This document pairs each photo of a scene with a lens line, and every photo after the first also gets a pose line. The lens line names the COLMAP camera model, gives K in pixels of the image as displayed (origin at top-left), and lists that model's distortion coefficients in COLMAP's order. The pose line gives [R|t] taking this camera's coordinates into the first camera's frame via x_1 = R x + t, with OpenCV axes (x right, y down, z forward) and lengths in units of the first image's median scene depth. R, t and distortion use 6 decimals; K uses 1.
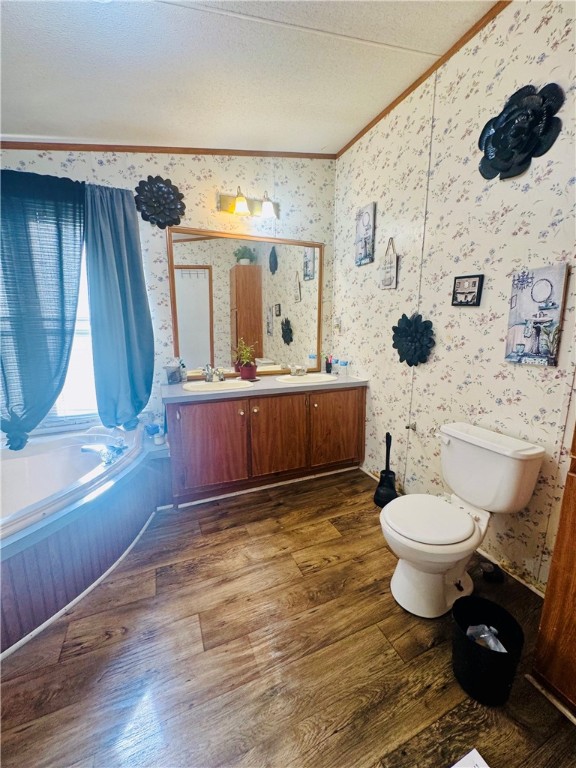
lens RADIAL K [[306.6, 0, 288.0], [0, 306.6, 384.0], [0, 0, 1]] dist [-0.007492, 0.000811]
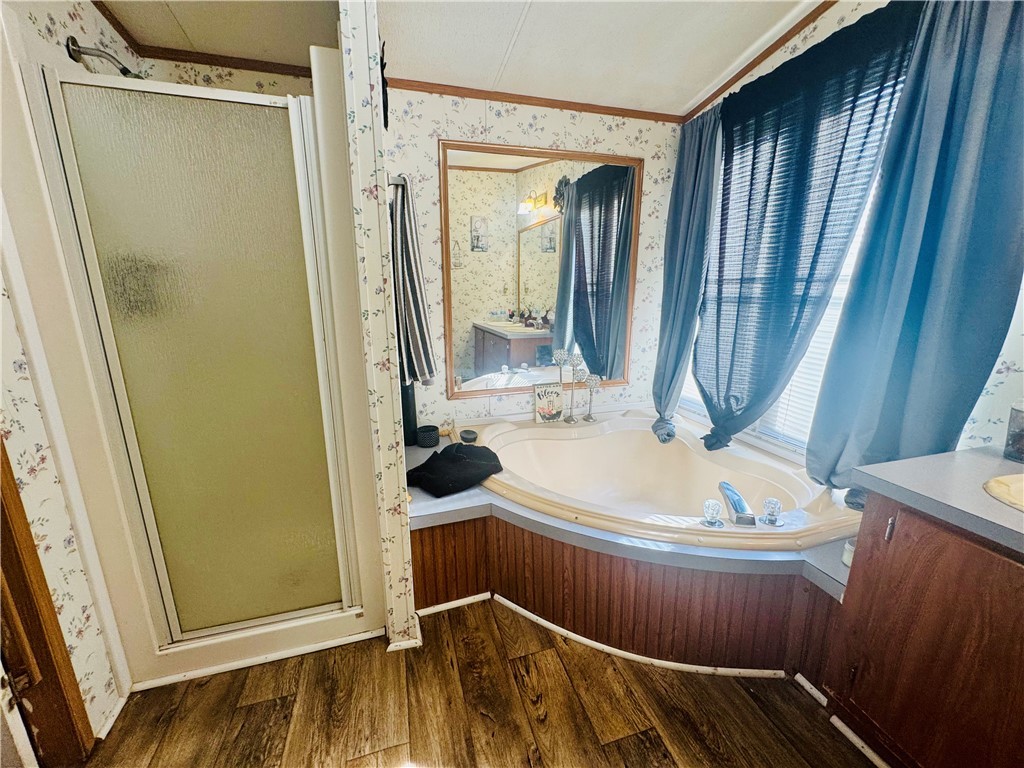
lens RADIAL K [[408.8, 0, 512.0], [0, 408.8, 384.0], [0, 0, 1]] dist [-0.007492, 0.000811]
pose [[-0.110305, 0.230402, -0.966824, 0.168018], [-0.183475, 0.951321, 0.247640, -0.129951], [0.976816, 0.204704, -0.062662, 0.629439]]
